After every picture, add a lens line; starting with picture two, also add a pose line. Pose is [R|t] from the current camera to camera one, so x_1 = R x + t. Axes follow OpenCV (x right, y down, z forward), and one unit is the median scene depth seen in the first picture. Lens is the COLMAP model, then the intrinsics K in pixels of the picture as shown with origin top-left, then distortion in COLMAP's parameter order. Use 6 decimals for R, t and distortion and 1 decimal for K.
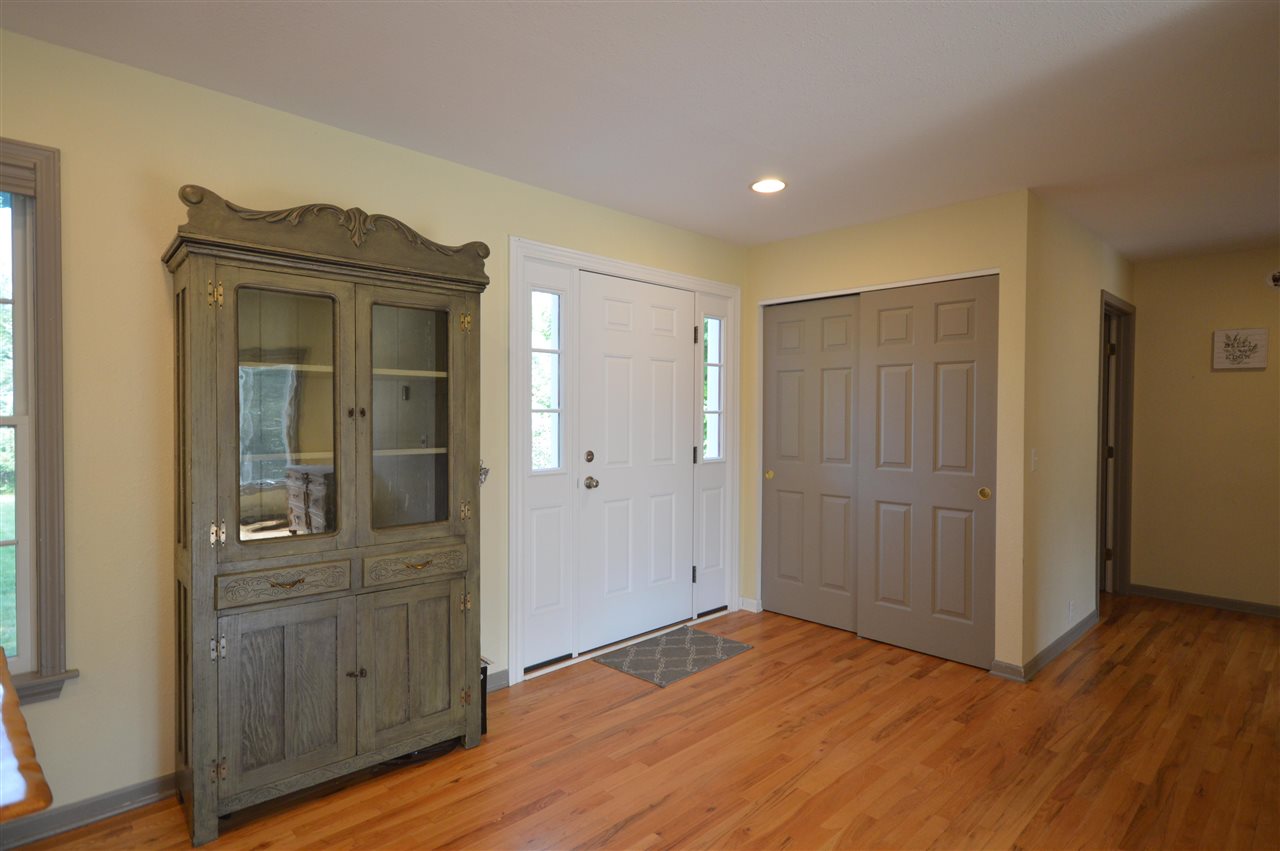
lens RADIAL K [[698.5, 0, 640.9], [0, 698.5, 425.8], [0, 0, 1]] dist [0.009606, 0.002795]
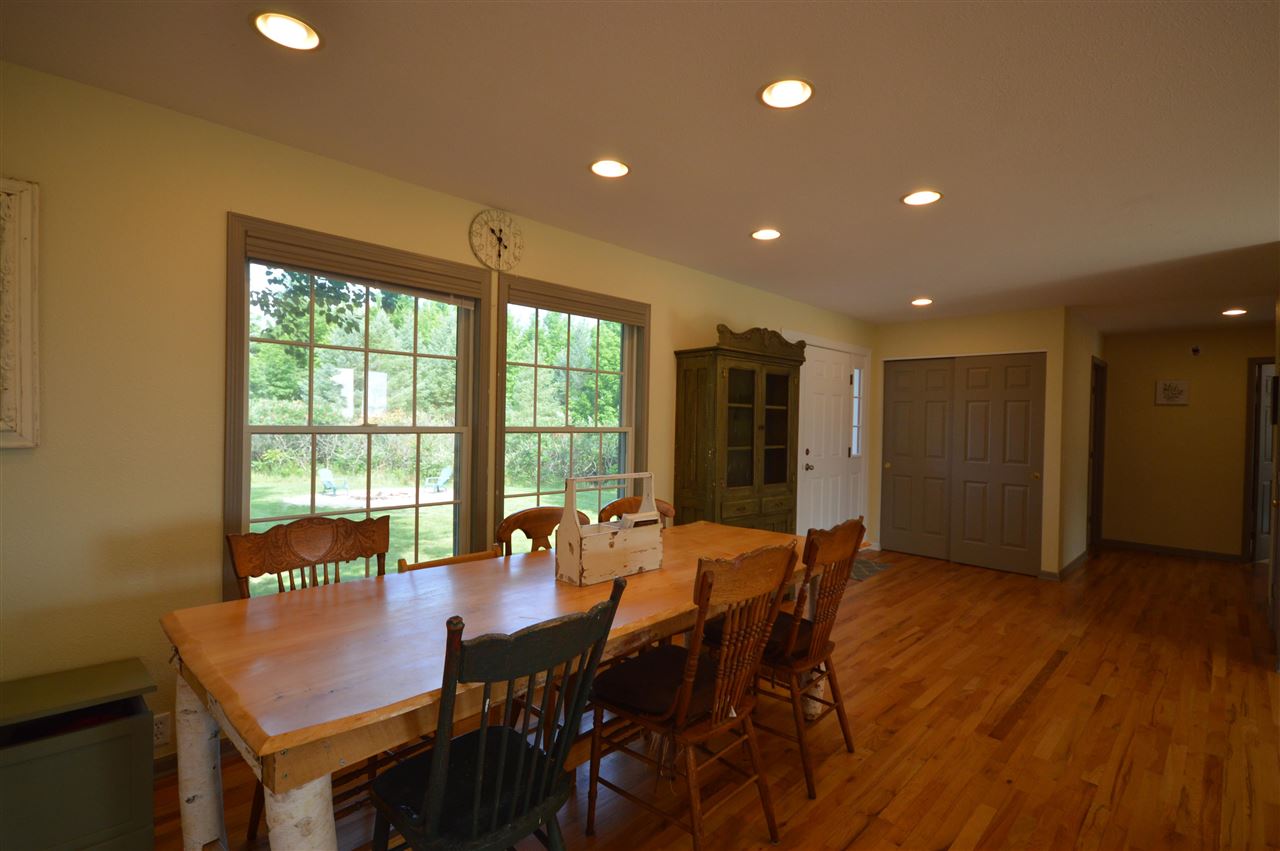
lens RADIAL K [[604.9, 0, 639.8], [0, 604.9, 428.8], [0, 0, 1]] dist [-0.002319, -0.001067]
pose [[0.999868, 0.014381, 0.007556, -0.504829], [-0.014347, 0.999887, -0.004563, -0.000870], [-0.007621, 0.004454, 0.999961, -0.498387]]
